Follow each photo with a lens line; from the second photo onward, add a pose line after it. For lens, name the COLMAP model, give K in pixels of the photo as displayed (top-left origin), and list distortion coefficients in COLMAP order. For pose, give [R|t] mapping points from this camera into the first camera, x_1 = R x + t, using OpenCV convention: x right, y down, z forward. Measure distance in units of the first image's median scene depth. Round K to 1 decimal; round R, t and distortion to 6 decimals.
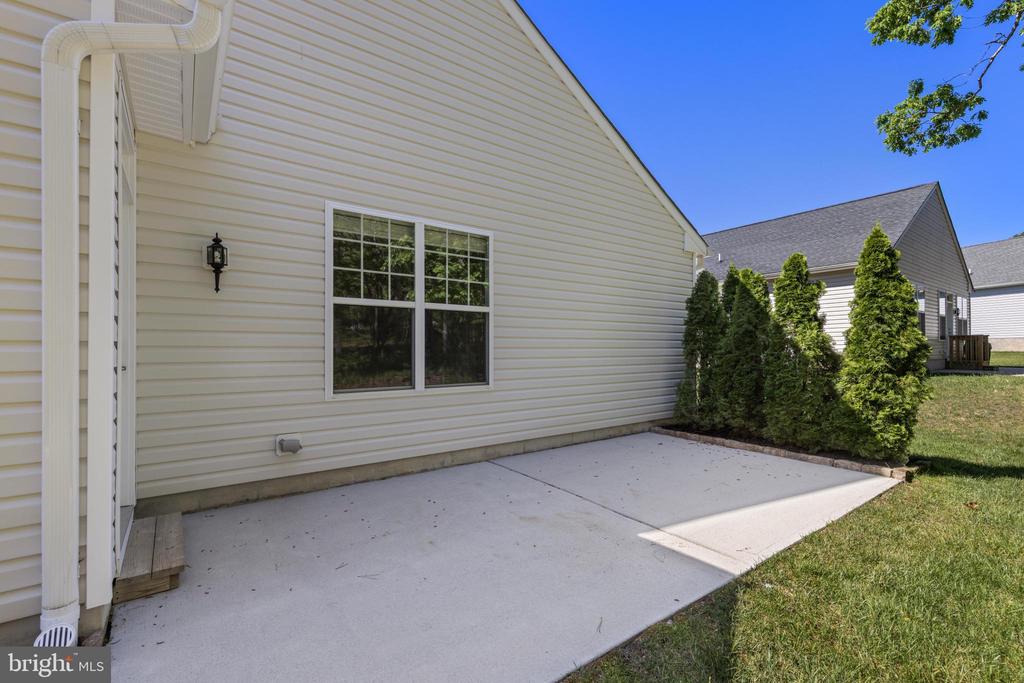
lens RADIAL K [[425.2, 0, 510.1], [0, 425.2, 344.5], [0, 0, 1]] dist [0.014719, -0.000031]
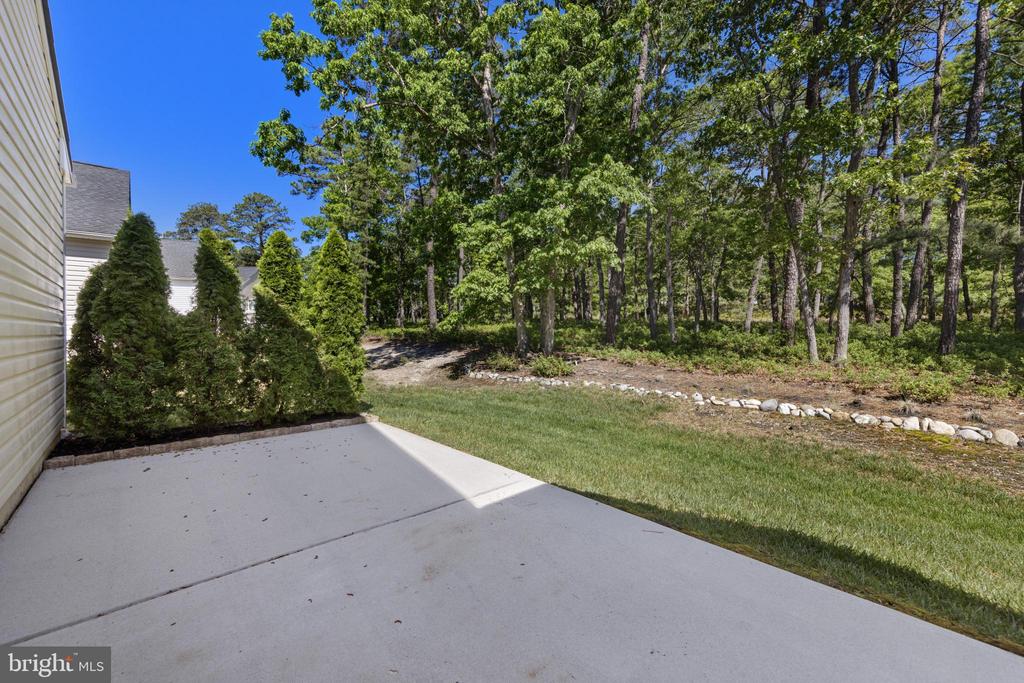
lens RADIAL K [[406.9, 0, 516.6], [0, 406.9, 334.0], [0, 0, 1]] dist [0.000771, 0.000023]
pose [[-0.093879, -0.002314, 0.995581, -0.540718], [-0.008123, 0.999966, 0.001559, 0.036102], [-0.995550, -0.007941, -0.093895, 0.852206]]
